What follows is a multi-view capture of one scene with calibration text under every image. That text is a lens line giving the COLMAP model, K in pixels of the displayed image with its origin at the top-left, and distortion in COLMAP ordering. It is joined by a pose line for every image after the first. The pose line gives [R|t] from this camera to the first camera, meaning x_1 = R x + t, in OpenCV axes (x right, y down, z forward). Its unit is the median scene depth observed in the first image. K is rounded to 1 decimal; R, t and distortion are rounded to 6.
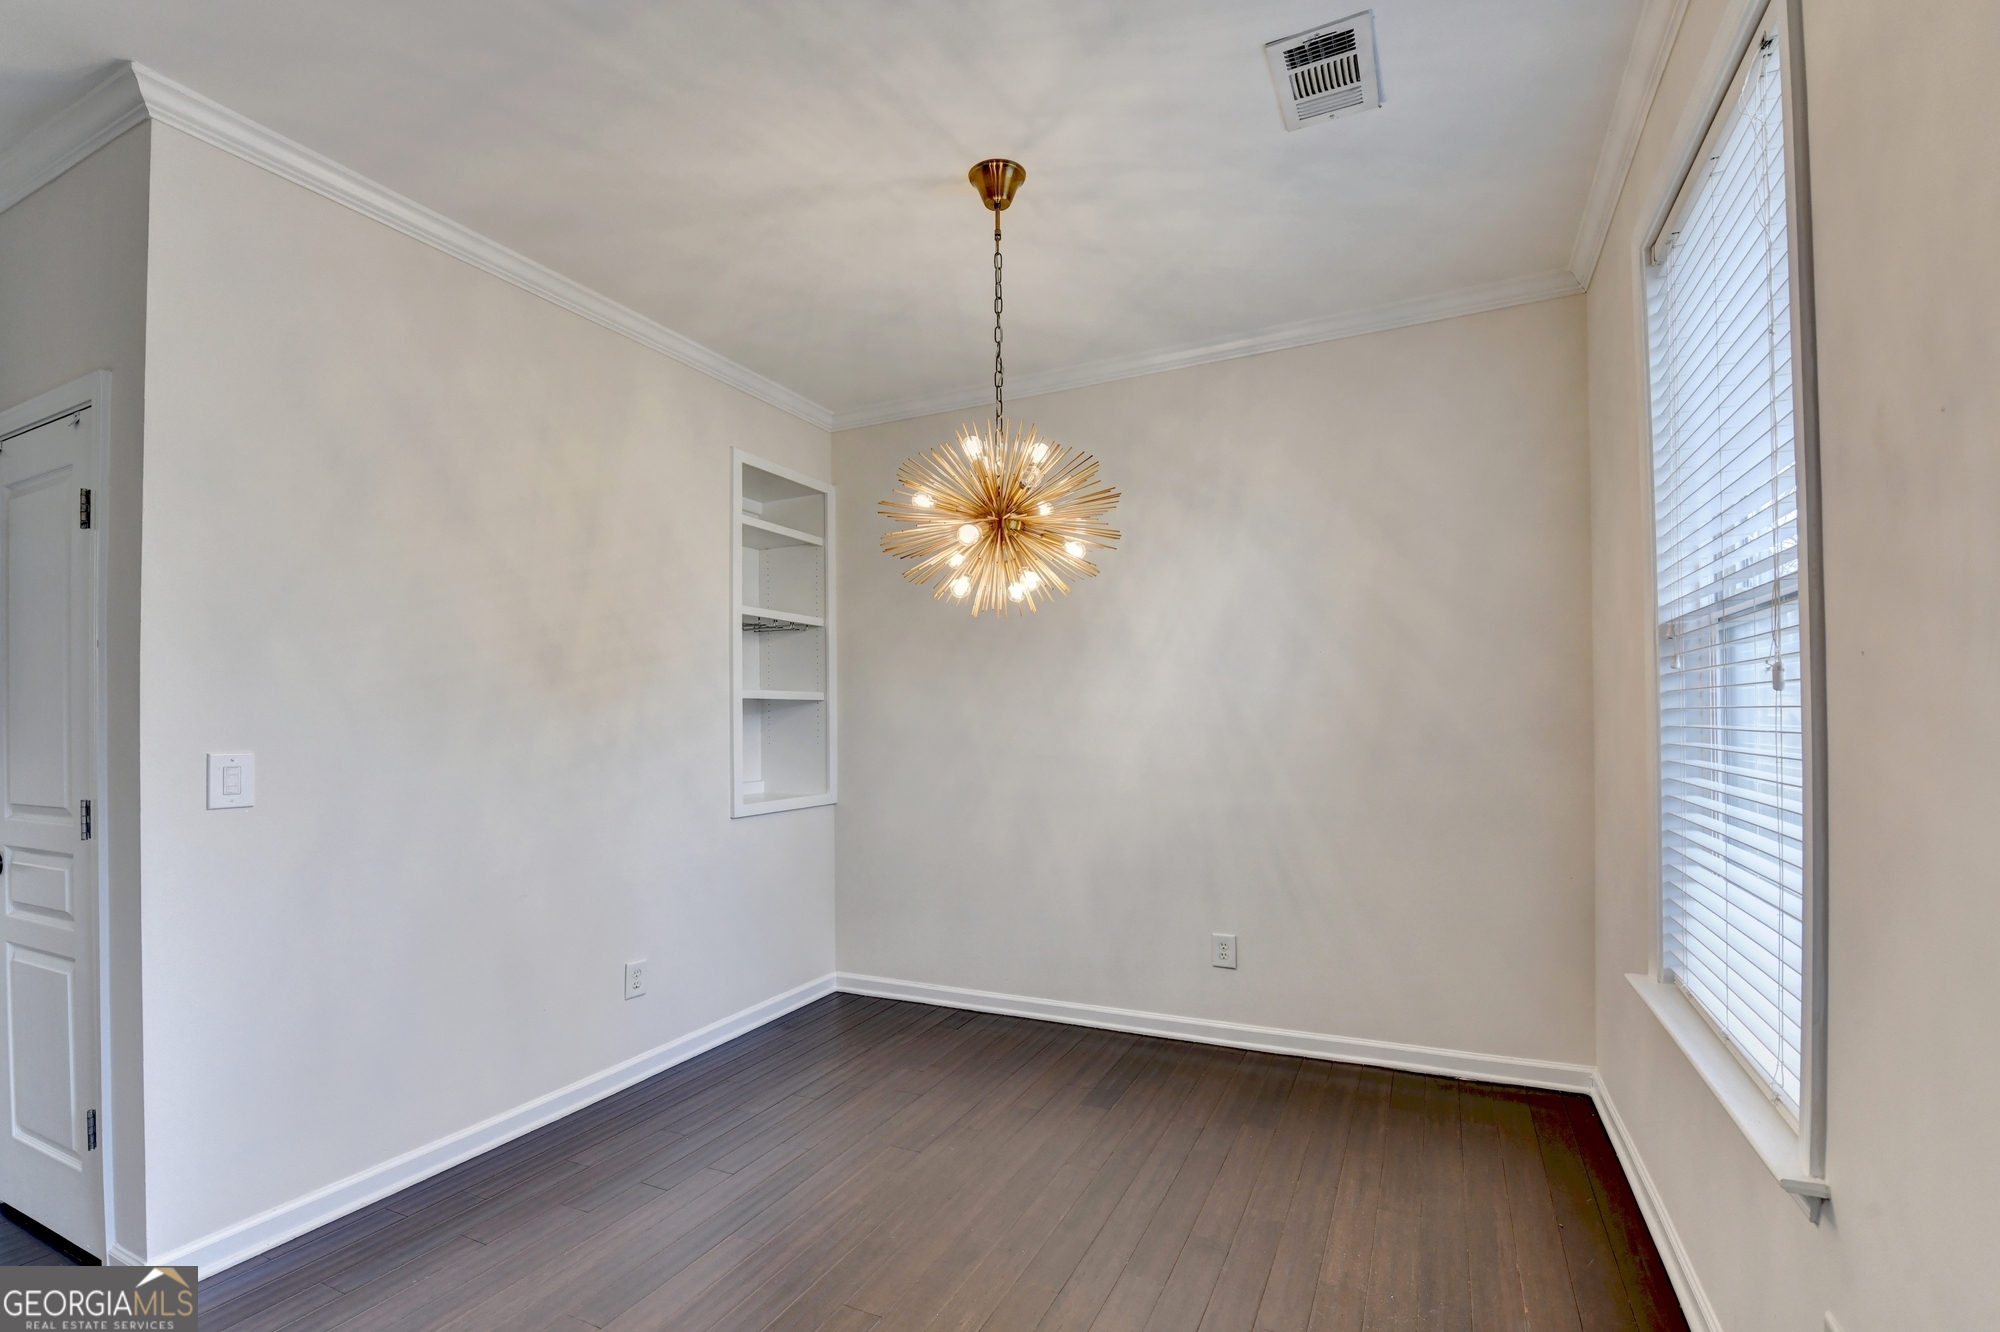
lens RADIAL K [[846.3, 0, 928.3], [0, 846.3, 732.0], [0, 0, 1]] dist [0.000473, -0.000212]
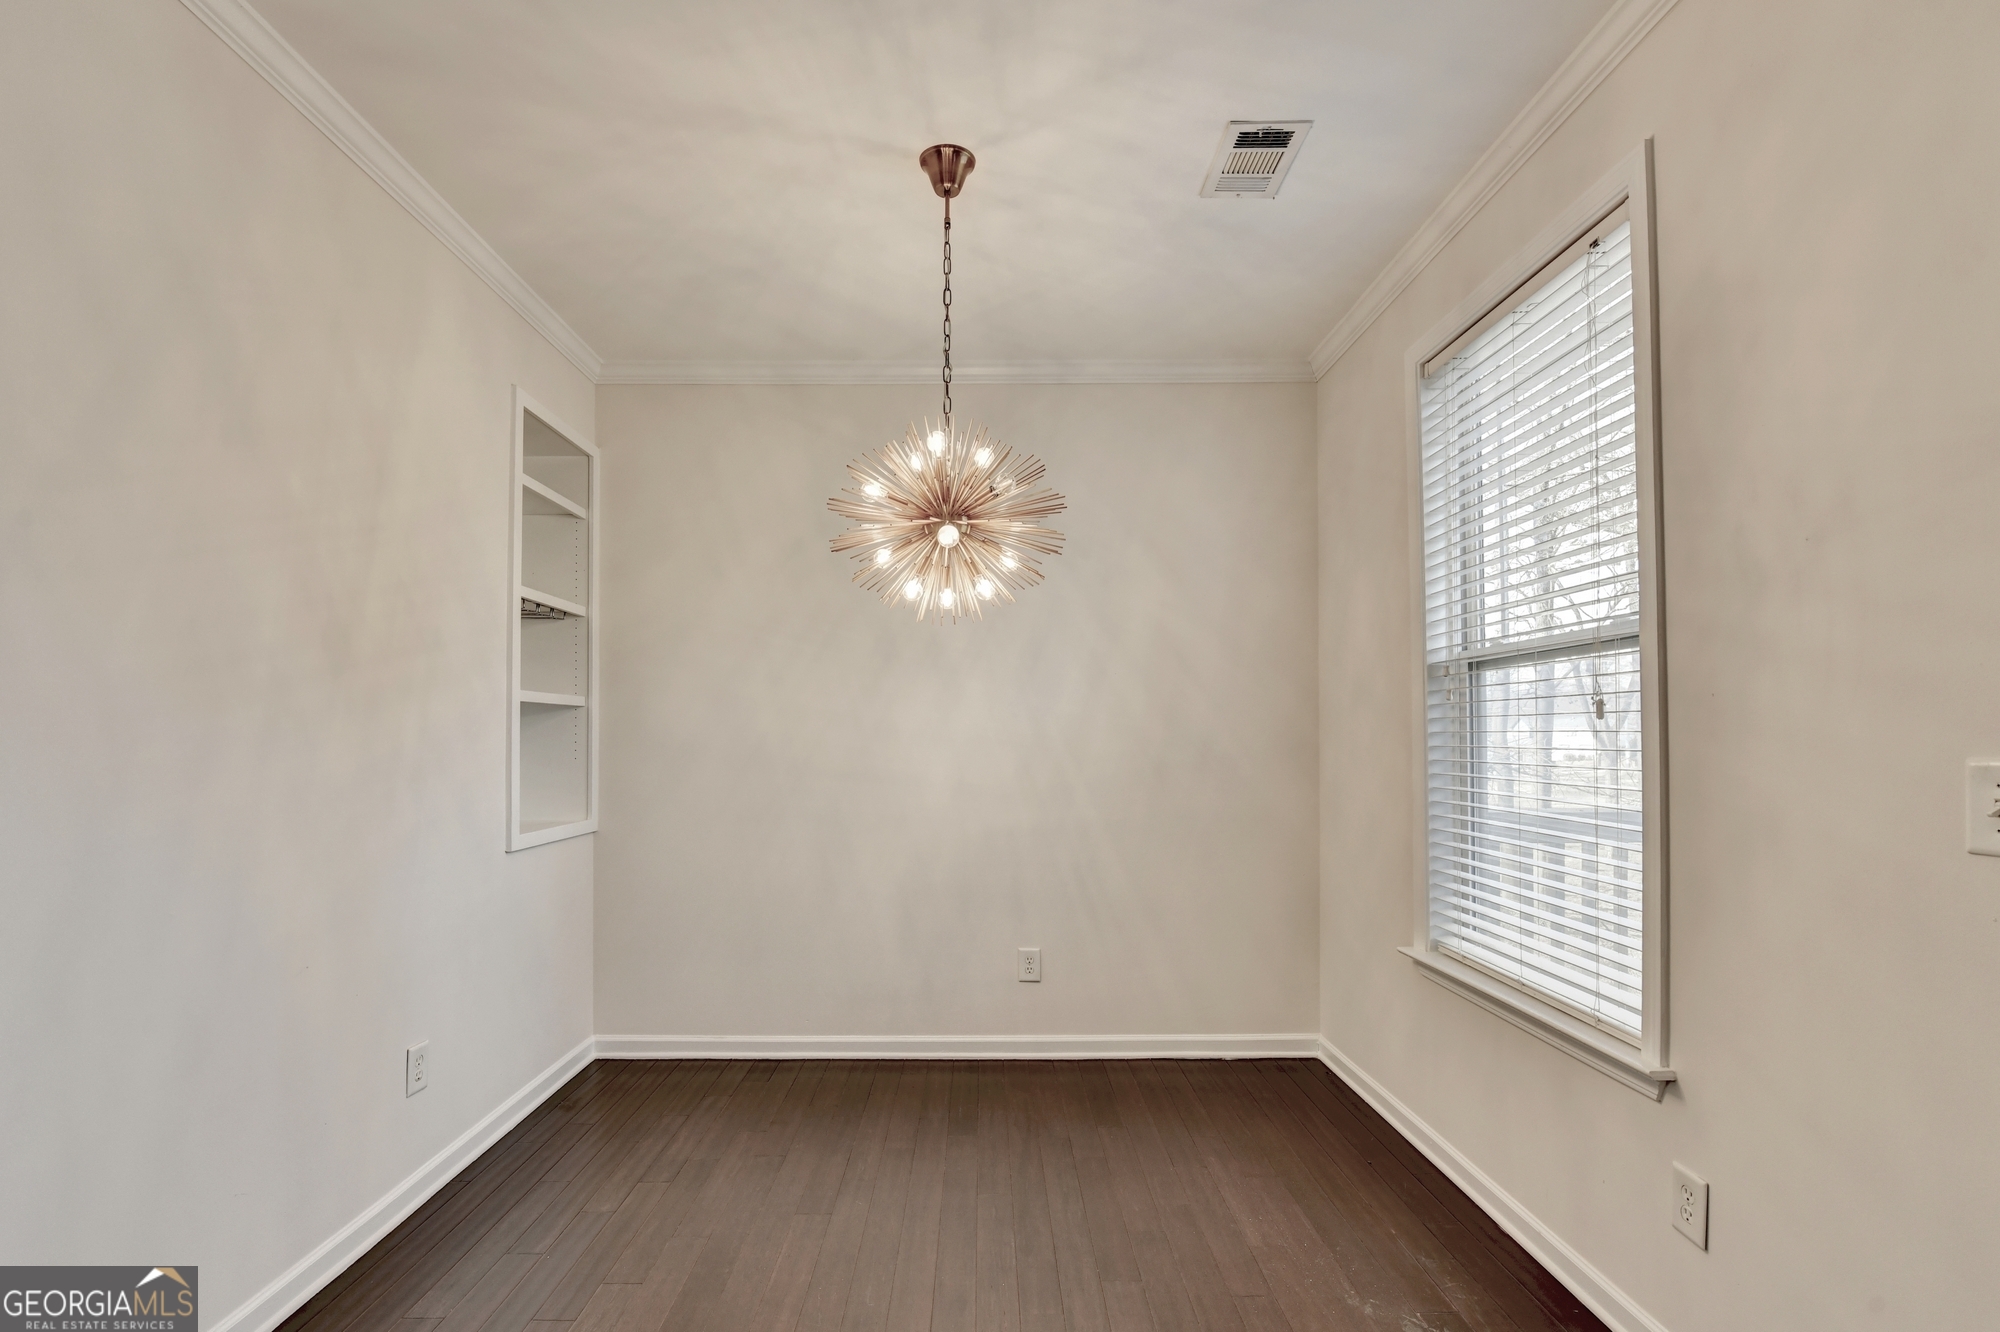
lens RADIAL K [[939.0, 0, 920.6], [0, 939.0, 739.5], [0, 0, 1]] dist [-0.001630, -0.000300]
pose [[0.904392, 0.012241, 0.426527, -0.302523], [-0.007635, 0.999893, -0.012507, 0.005369], [-0.426634, 0.008055, 0.904388, 0.048655]]
